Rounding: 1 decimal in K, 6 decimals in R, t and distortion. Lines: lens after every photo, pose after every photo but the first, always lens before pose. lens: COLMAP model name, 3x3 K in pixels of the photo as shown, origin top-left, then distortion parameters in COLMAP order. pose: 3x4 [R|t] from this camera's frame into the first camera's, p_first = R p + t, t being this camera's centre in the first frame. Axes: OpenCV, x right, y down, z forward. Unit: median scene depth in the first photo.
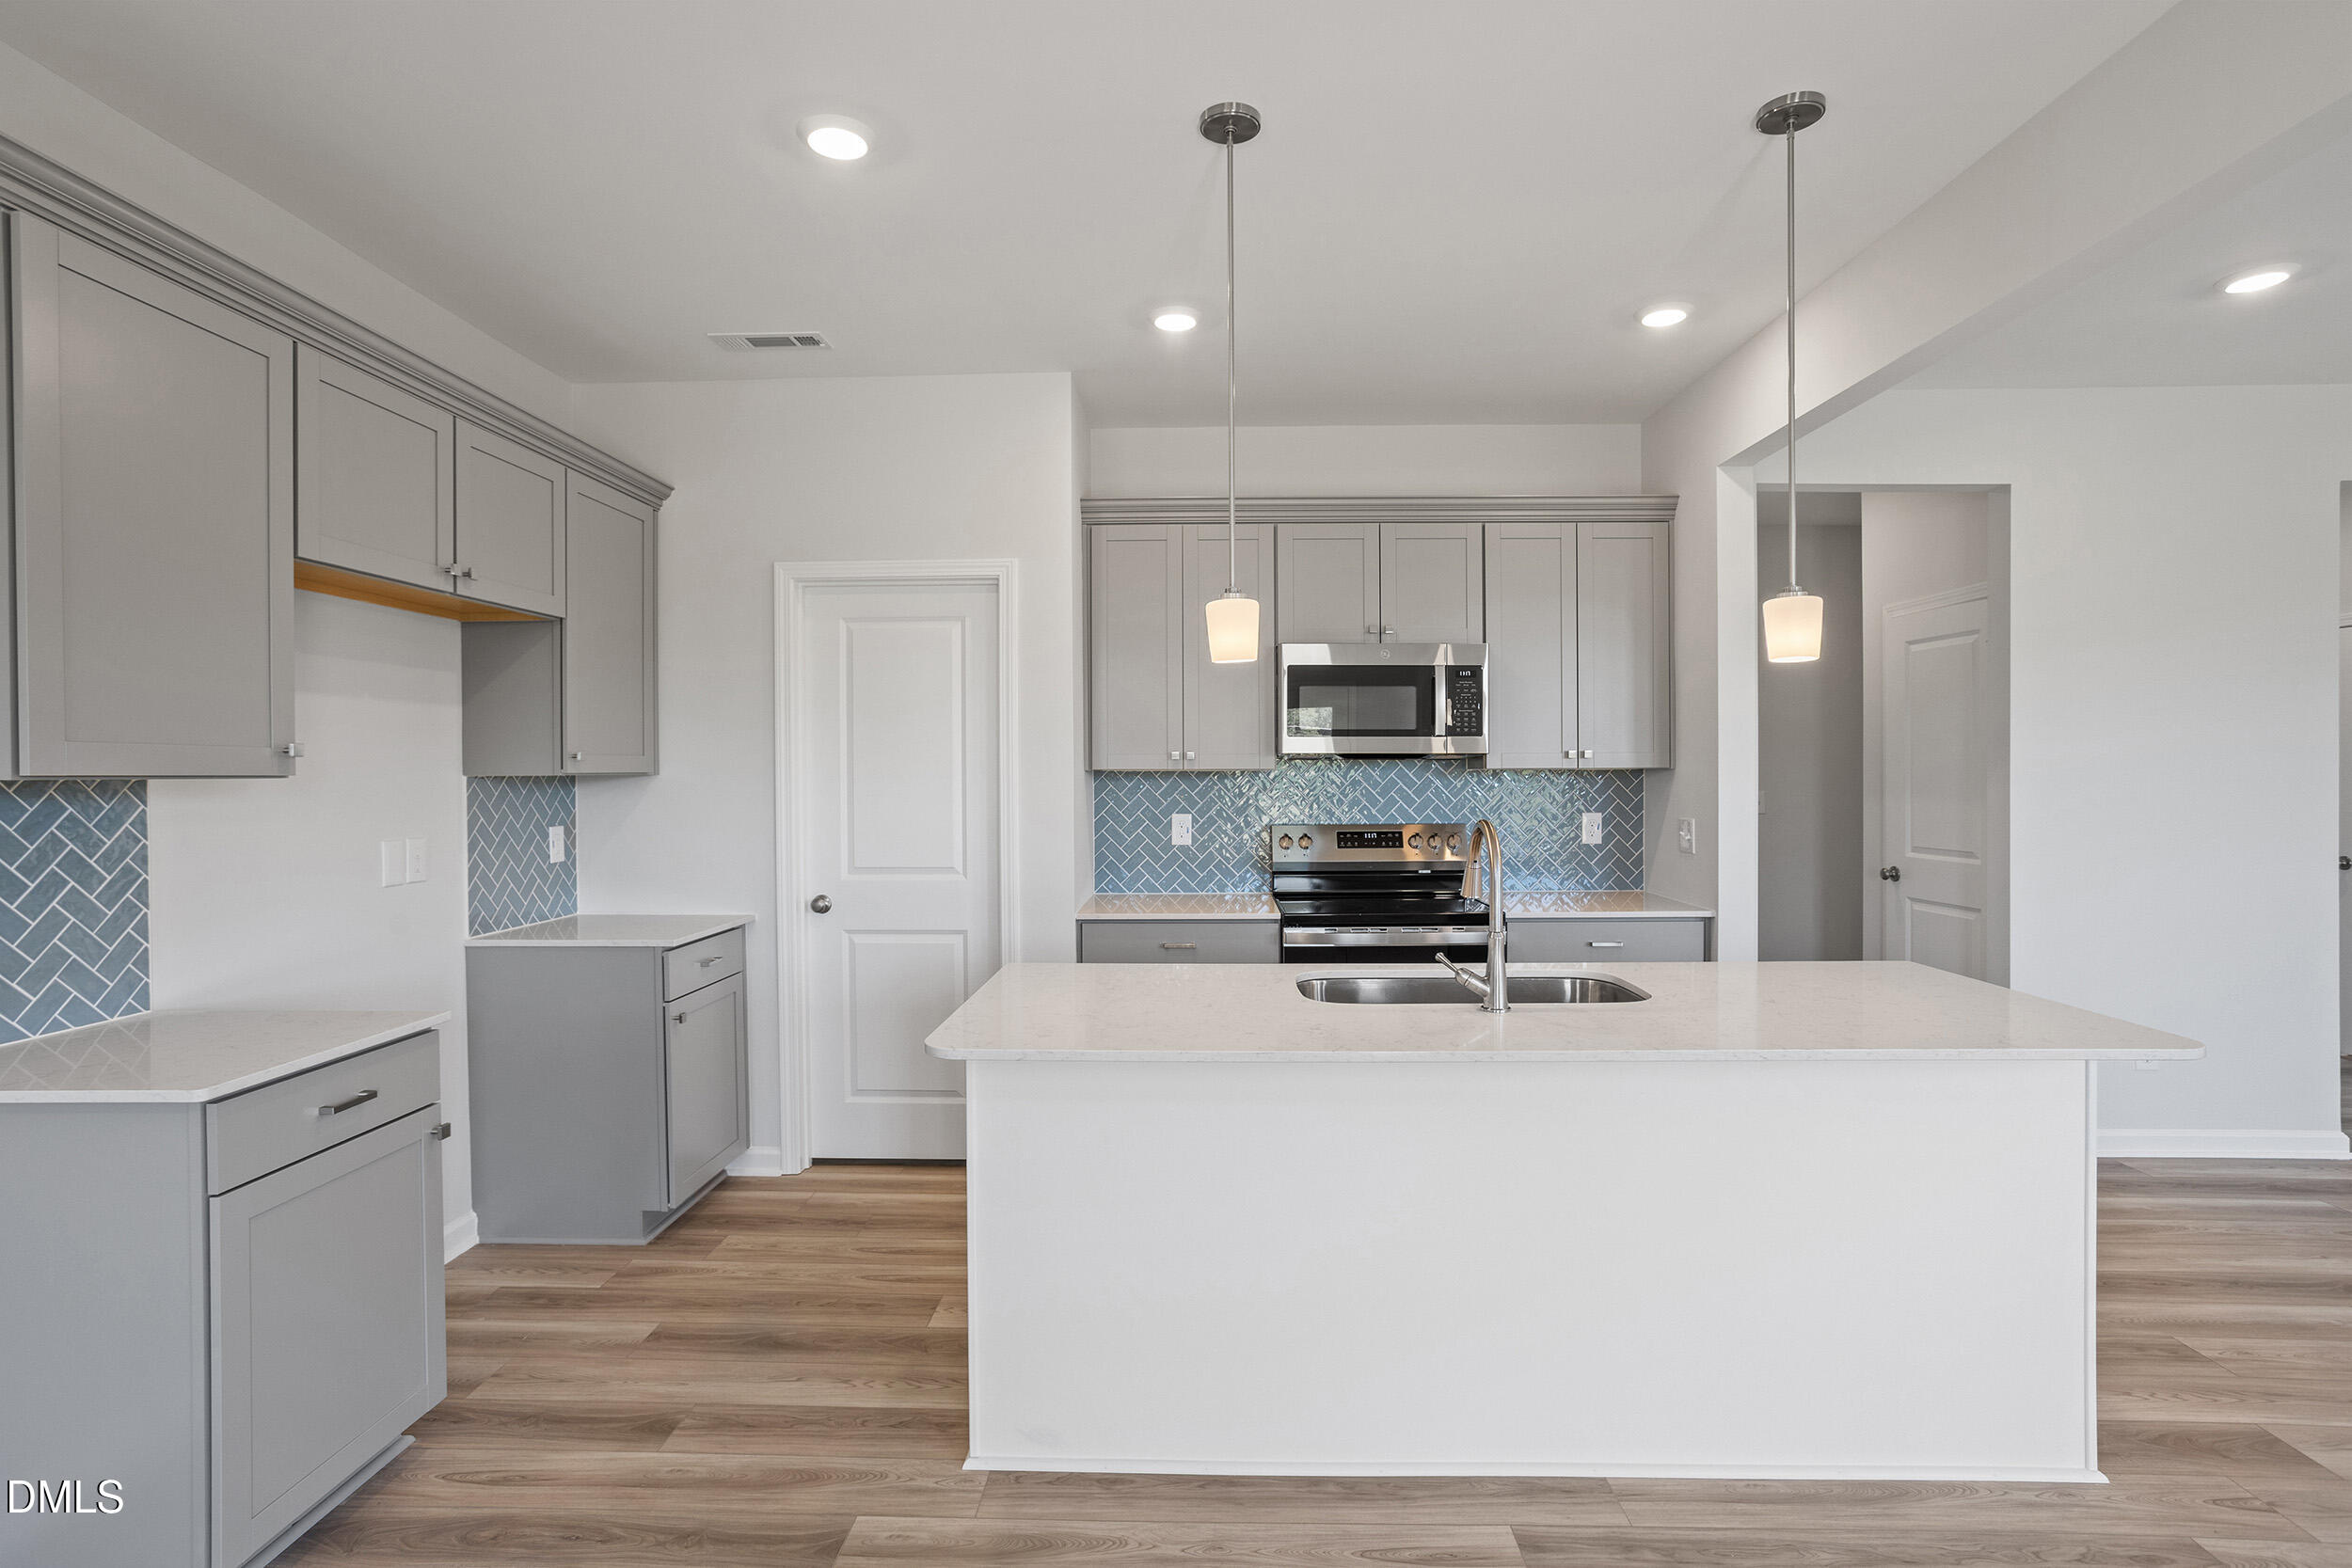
lens RADIAL K [[1135.8, 0, 1180.3], [0, 1135.8, 779.8], [0, 0, 1]] dist [-0.064335, 0.038813]
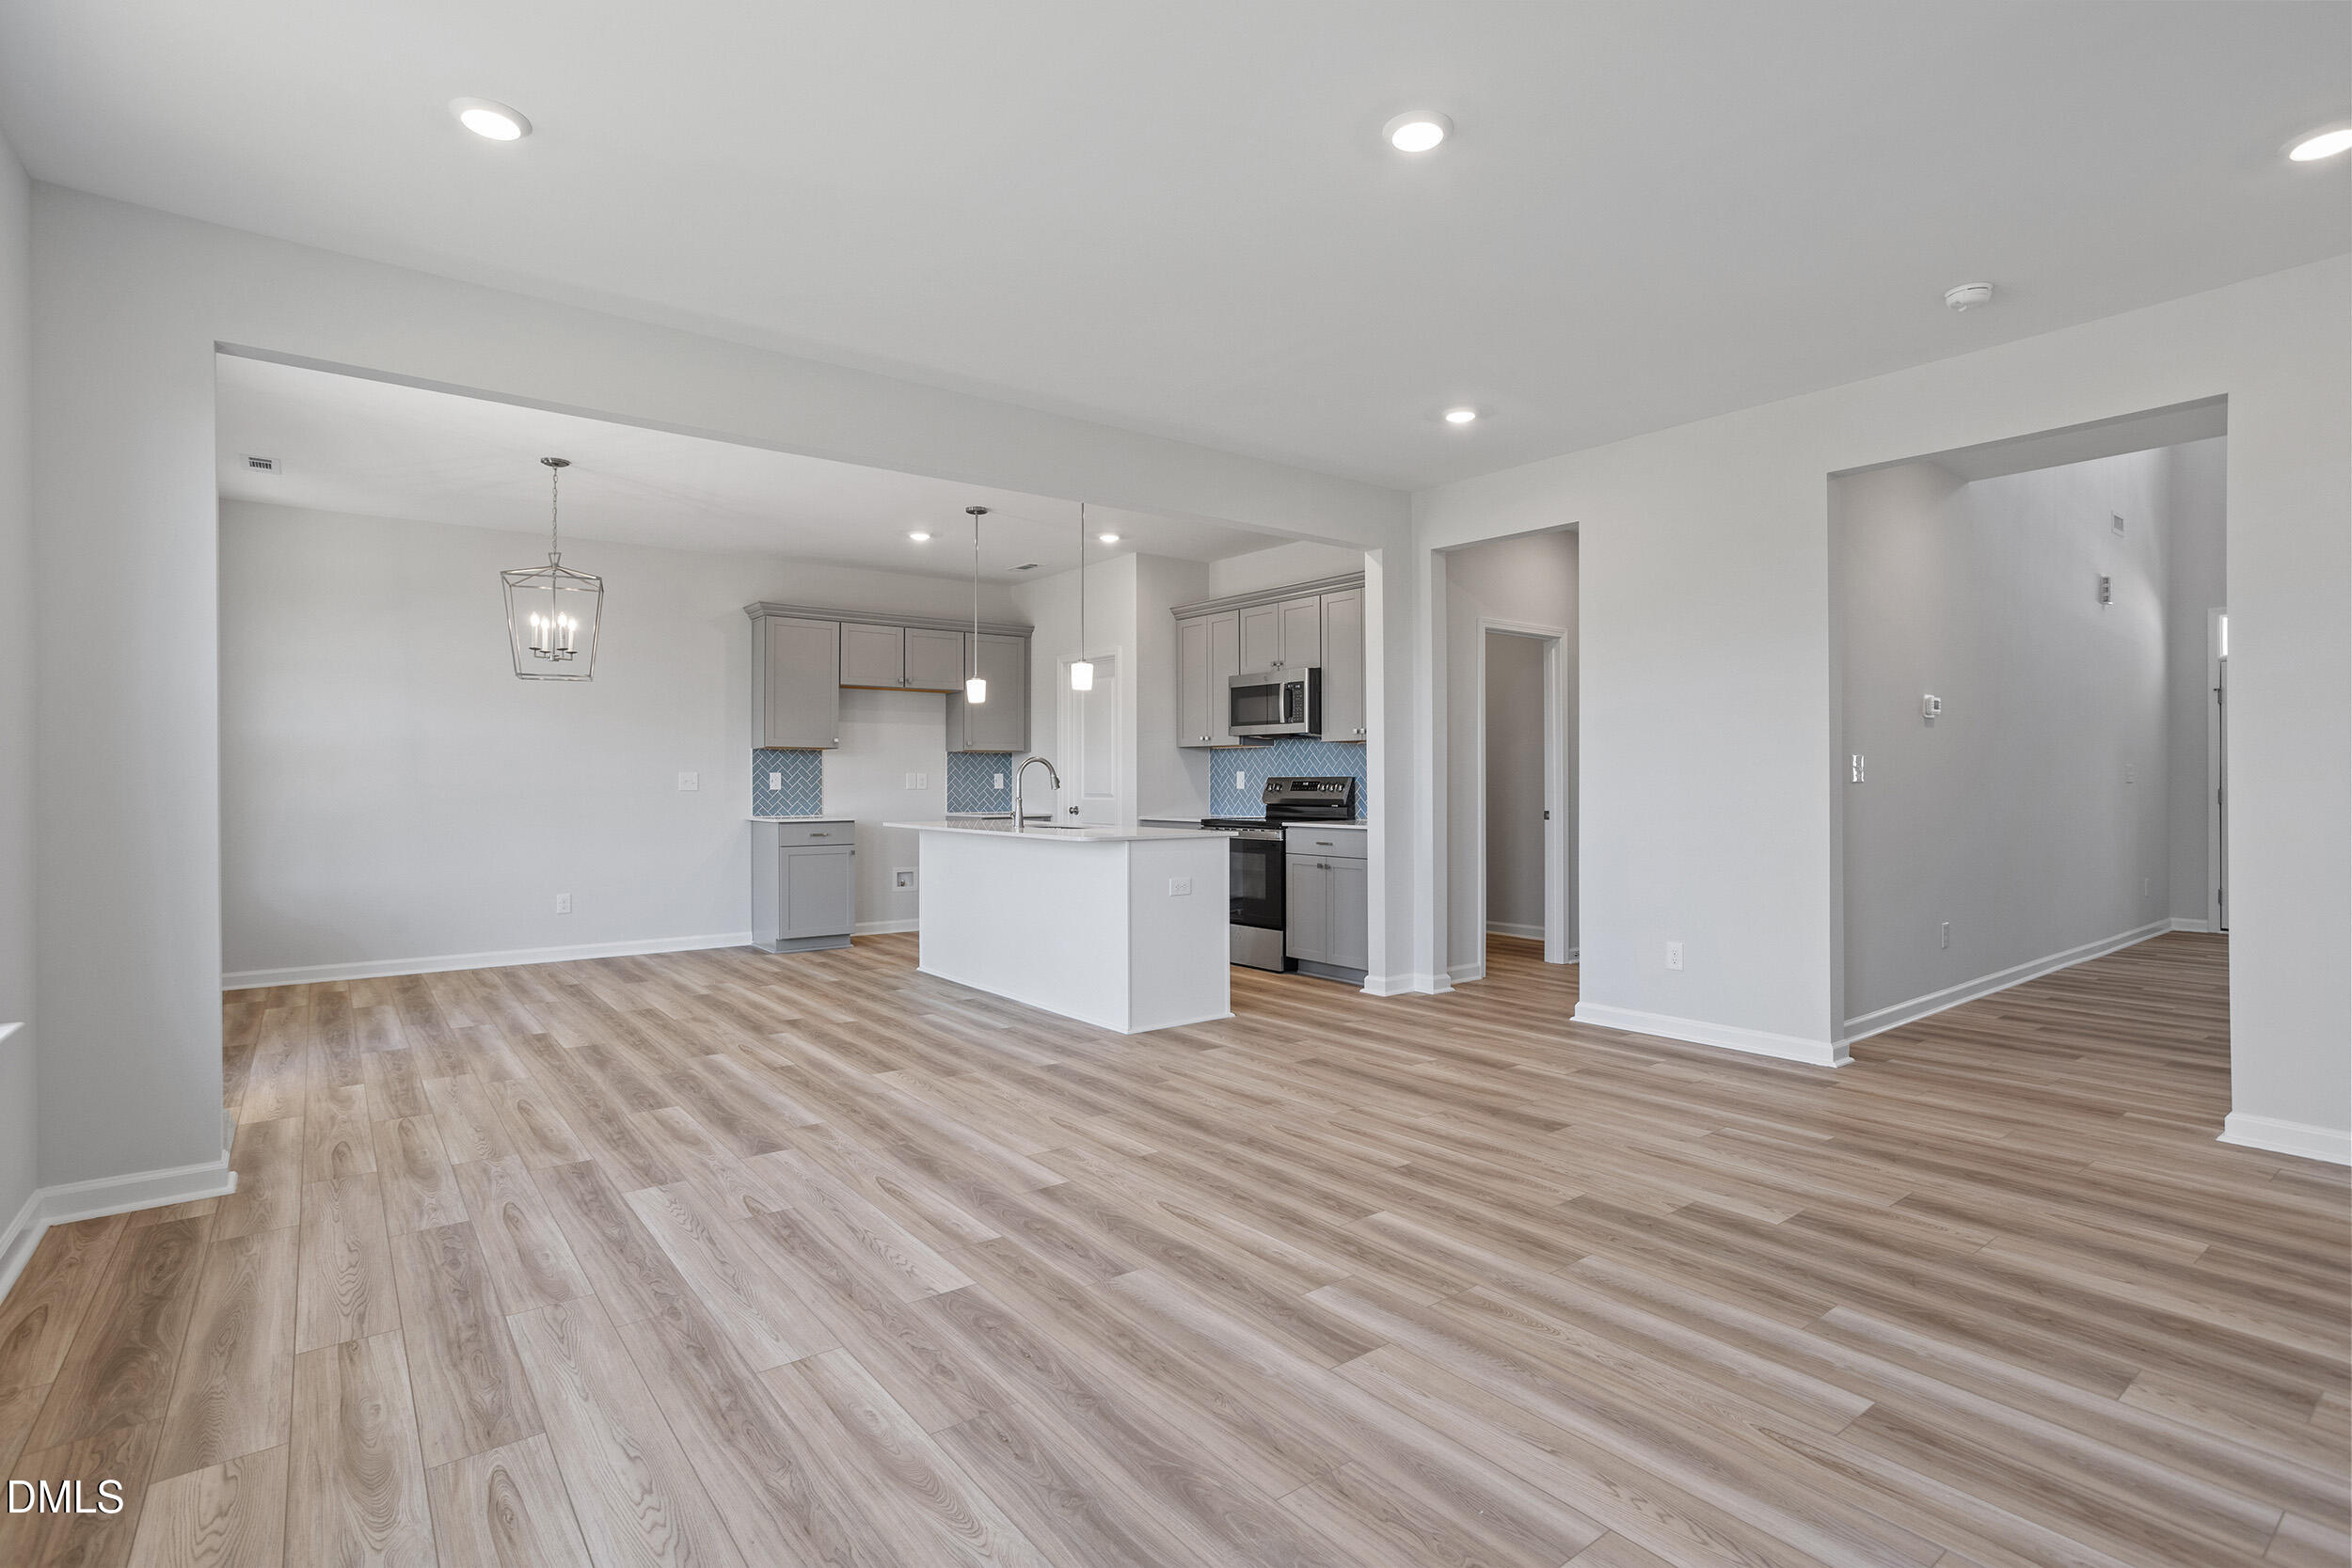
lens RADIAL K [[1141.5, 0, 1176.0], [0, 1141.5, 784.0], [0, 0, 1]] dist [-0.054996, 0.034043]
pose [[0.631980, 0.006328, -0.774959, 1.566172], [-0.008801, 0.999961, 0.000988, 0.057655], [0.774935, 0.006196, 0.632011, -0.253109]]
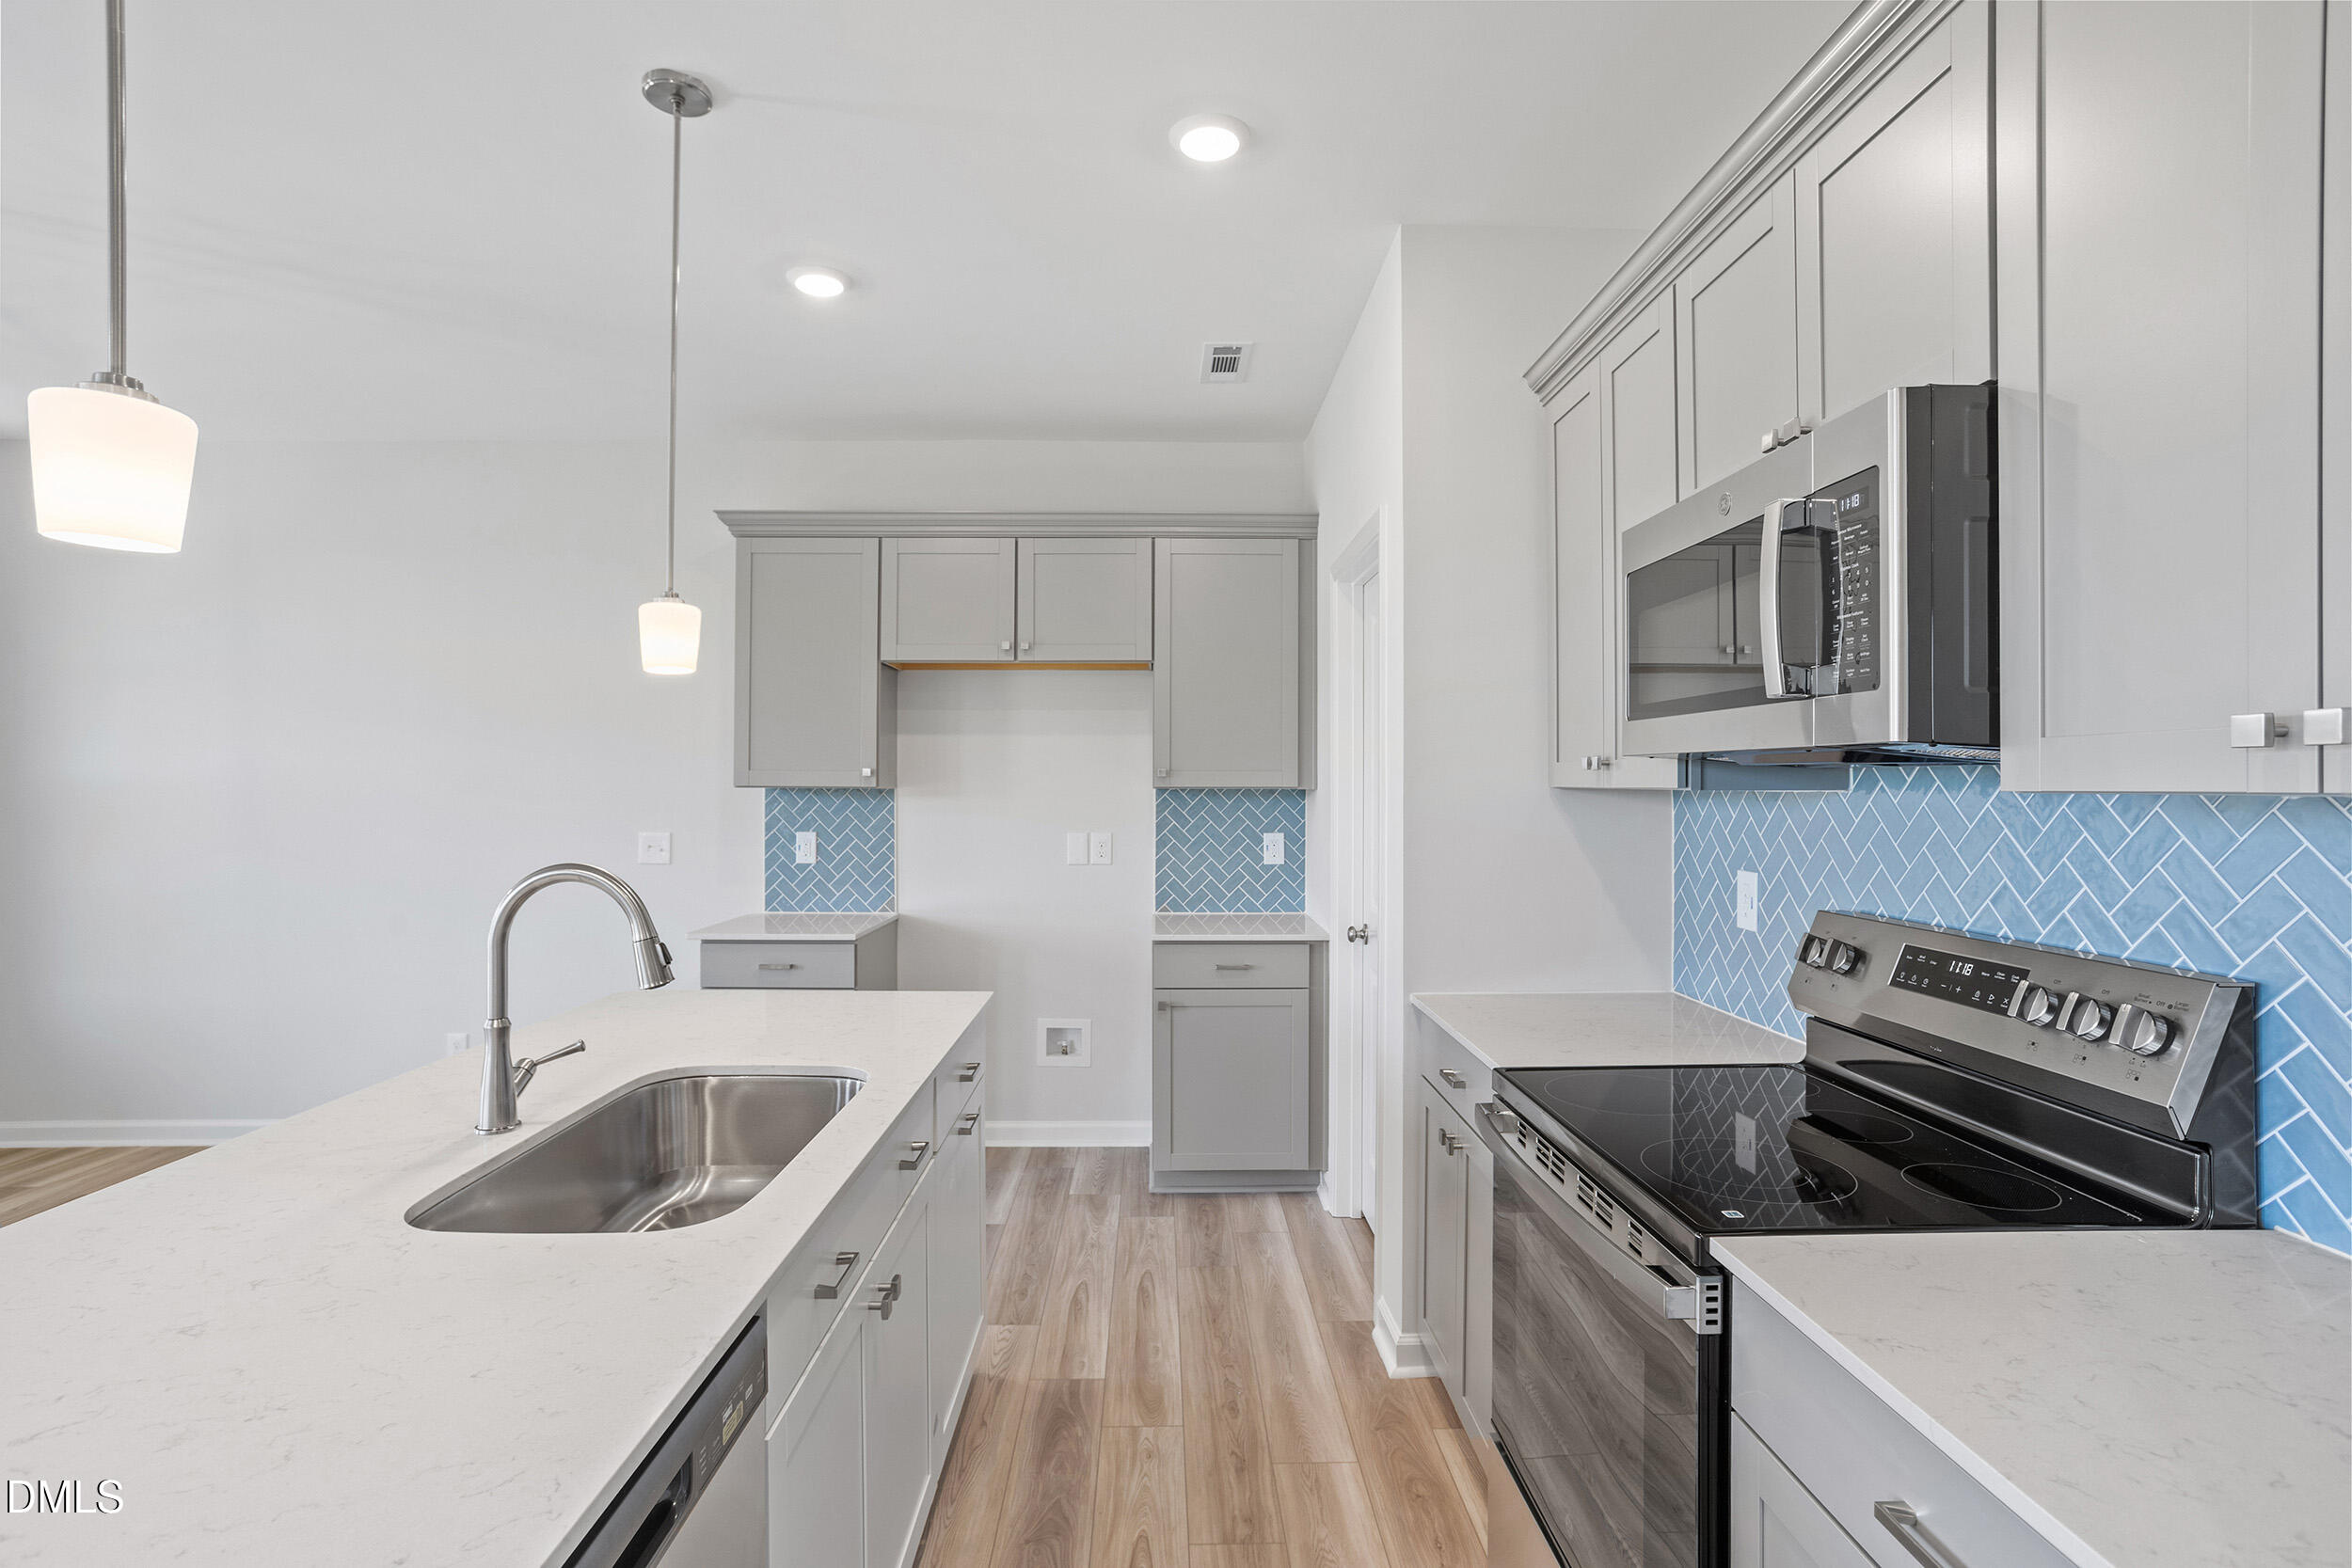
lens RADIAL K [[1135.8, 0, 1180.3], [0, 1135.8, 779.8], [0, 0, 1]] dist [-0.064335, 0.038813]
pose [[0.049287, -0.000328, -0.998785, 0.599965], [-0.010700, 0.999942, -0.000856, -0.011105], [0.998727, 0.010729, 0.049281, 0.835339]]
